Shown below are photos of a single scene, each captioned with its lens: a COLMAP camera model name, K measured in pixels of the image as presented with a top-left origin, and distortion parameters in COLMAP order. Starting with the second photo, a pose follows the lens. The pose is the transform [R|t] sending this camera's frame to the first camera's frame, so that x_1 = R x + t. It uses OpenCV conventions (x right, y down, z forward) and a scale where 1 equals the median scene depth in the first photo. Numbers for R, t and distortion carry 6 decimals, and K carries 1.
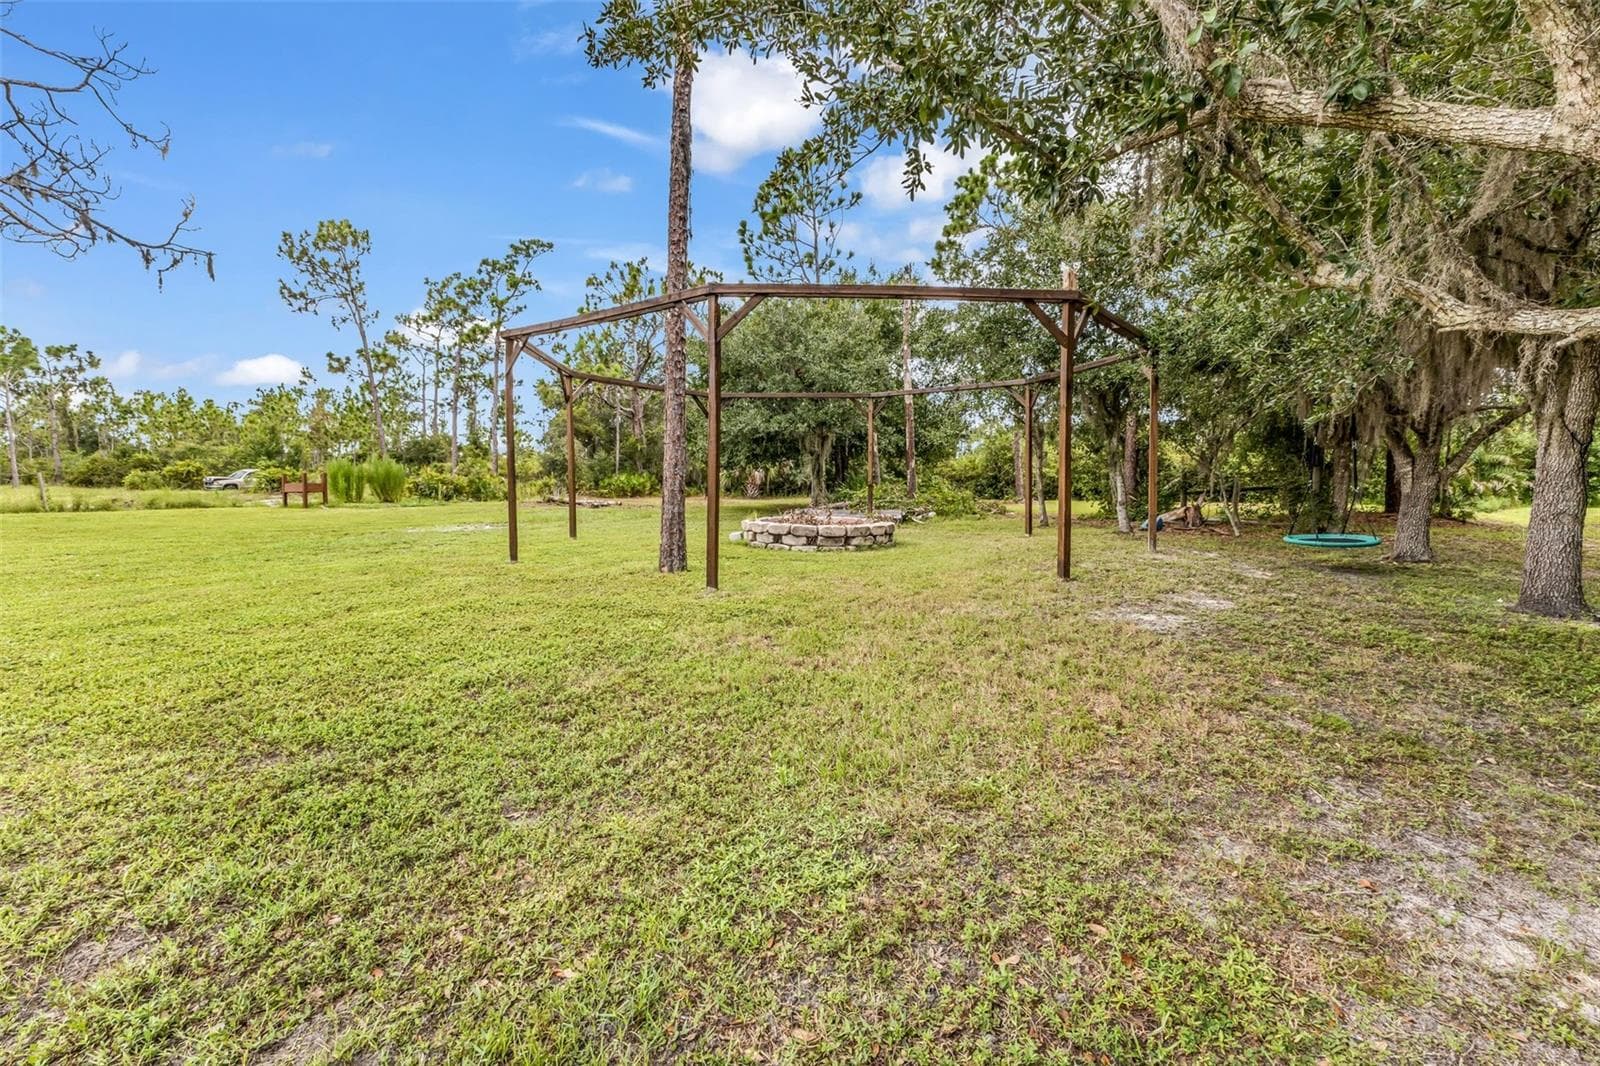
lens RADIAL K [[683.2, 0, 800.0], [0, 683.2, 533.0], [0, 0, 1]] dist [-0.000451, -0.000213]
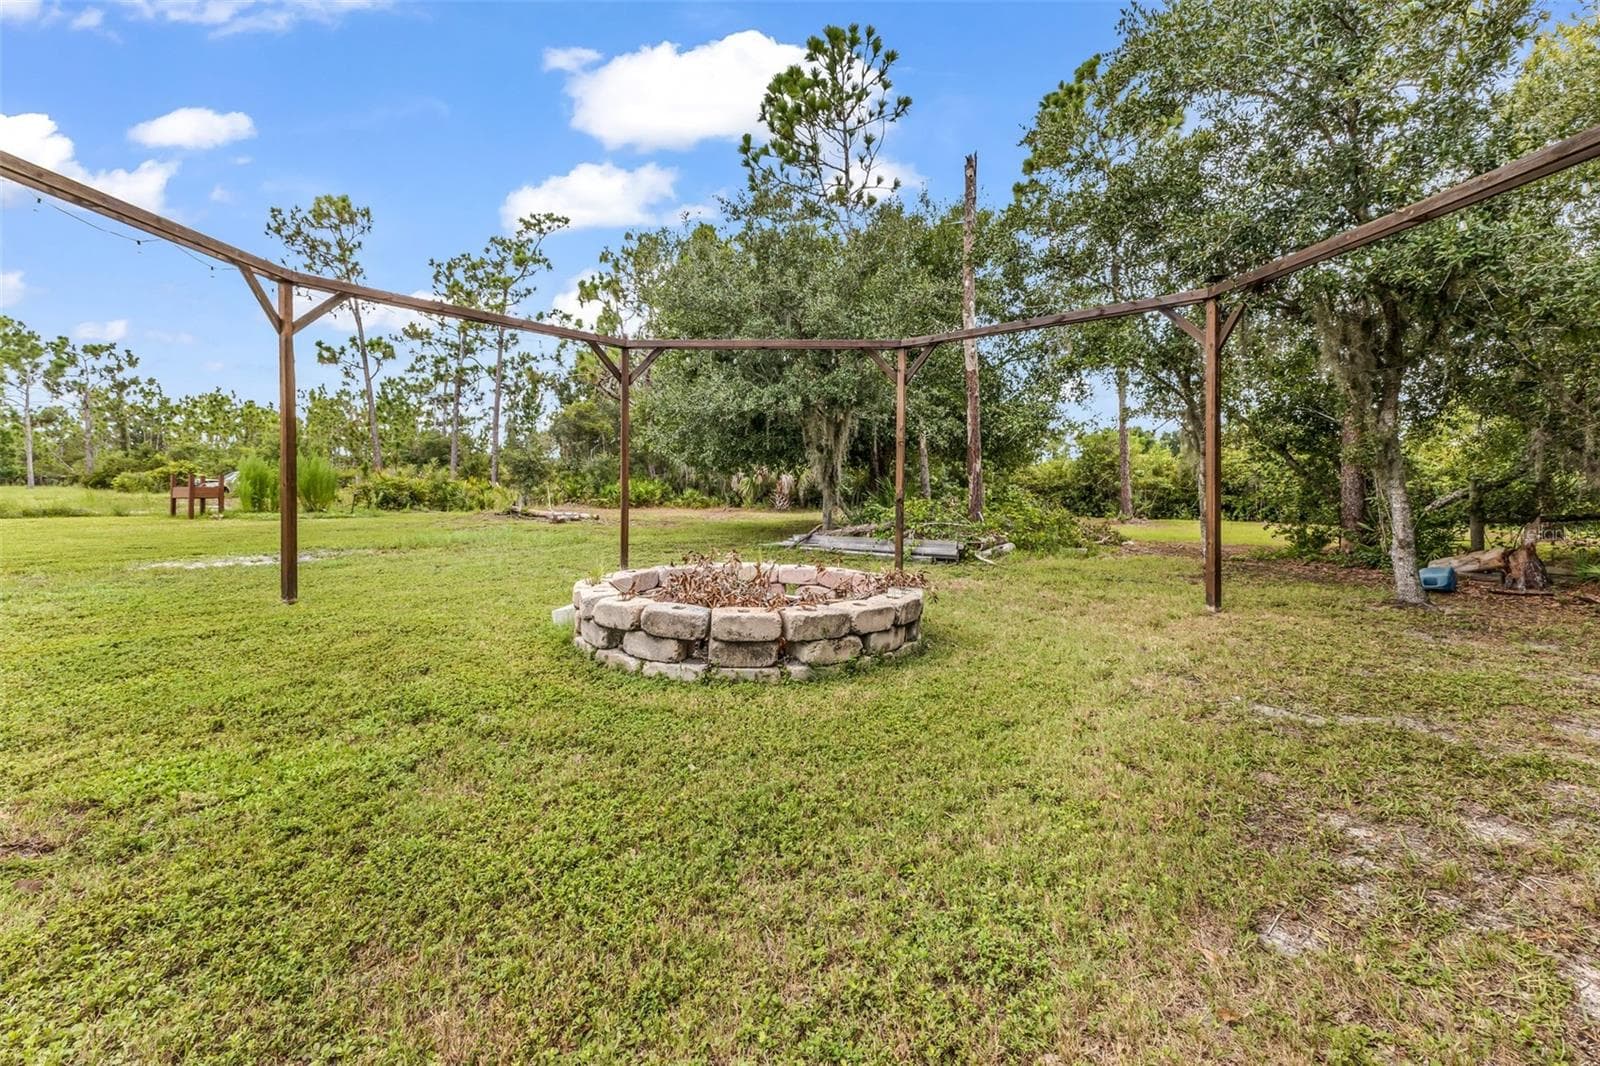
lens RADIAL K [[728.1, 0, 804.4], [0, 728.1, 516.5], [0, 0, 1]] dist [0.000423, -0.000358]
pose [[0.996840, 0.013082, -0.078354, 0.038762], [-0.016129, 0.999133, -0.038374, -0.017142], [0.077784, 0.039517, 0.996187, 0.210065]]
